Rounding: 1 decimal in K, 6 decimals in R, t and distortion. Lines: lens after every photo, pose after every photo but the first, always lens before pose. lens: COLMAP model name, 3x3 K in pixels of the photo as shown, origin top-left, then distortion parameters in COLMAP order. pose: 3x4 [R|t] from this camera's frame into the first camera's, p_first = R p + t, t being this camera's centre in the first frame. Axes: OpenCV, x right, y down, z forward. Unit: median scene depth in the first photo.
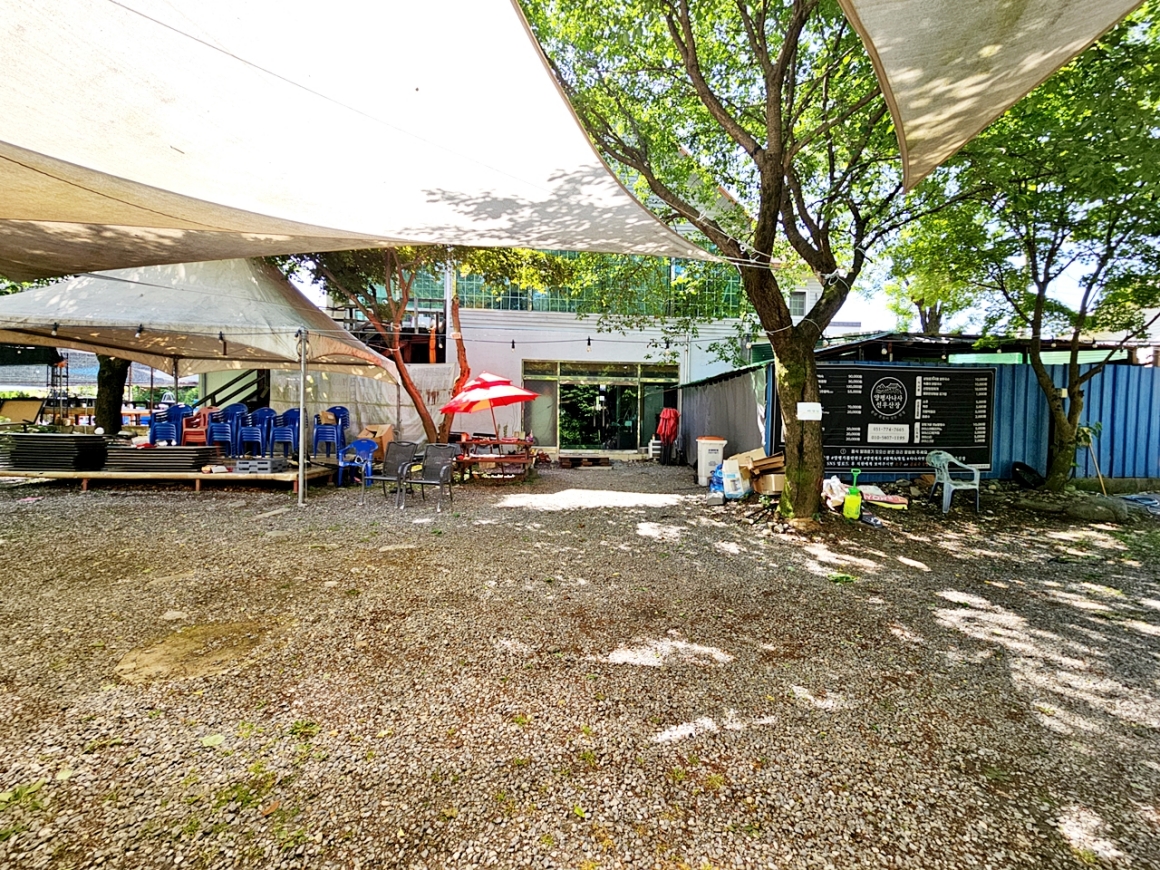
lens RADIAL K [[474.7, 0, 580.0], [0, 474.7, 435.0], [0, 0, 1]] dist [-0.000564, 0.000475]
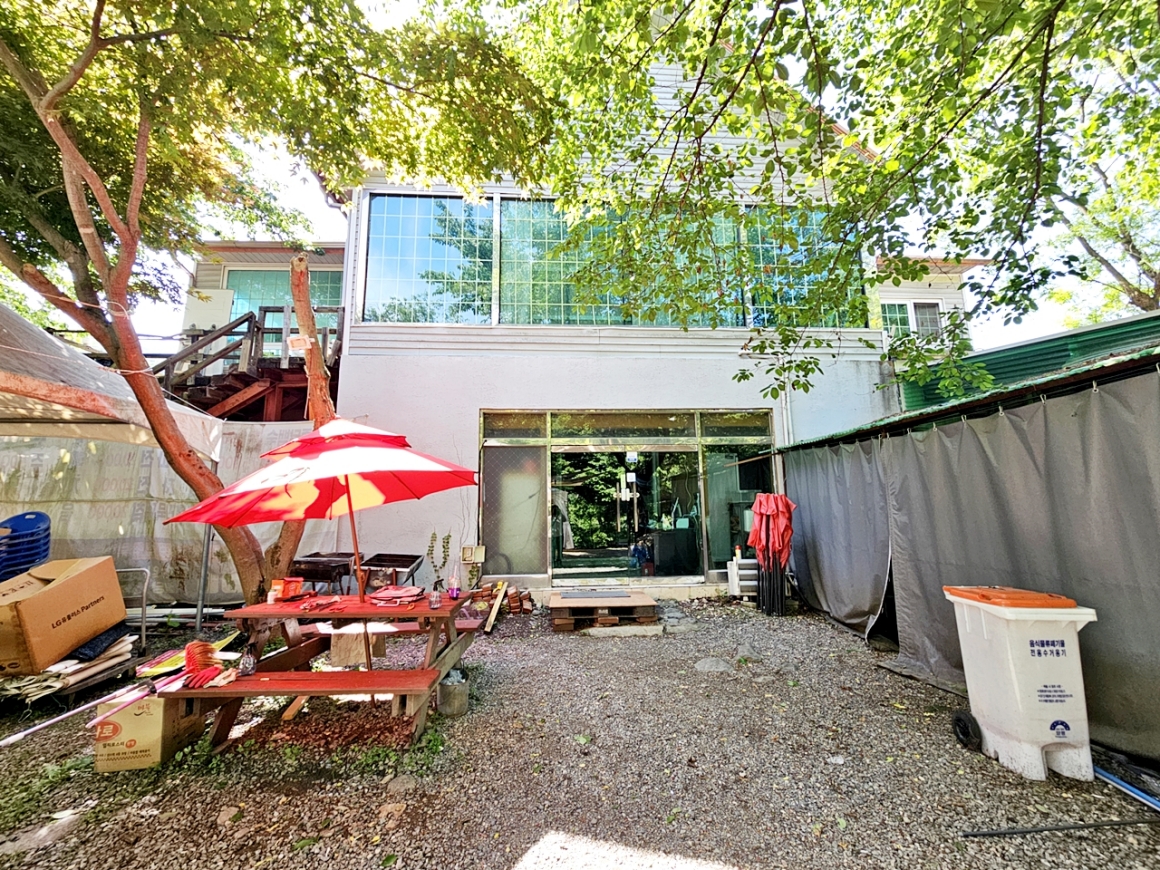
lens RADIAL K [[474.7, 0, 580.0], [0, 474.7, 435.0], [0, 0, 1]] dist [-0.000564, 0.000475]
pose [[0.998771, -0.030985, -0.038696, 0.010523], [0.023993, 0.985218, -0.169616, -0.035172], [0.043380, 0.168479, 0.984750, 0.469703]]
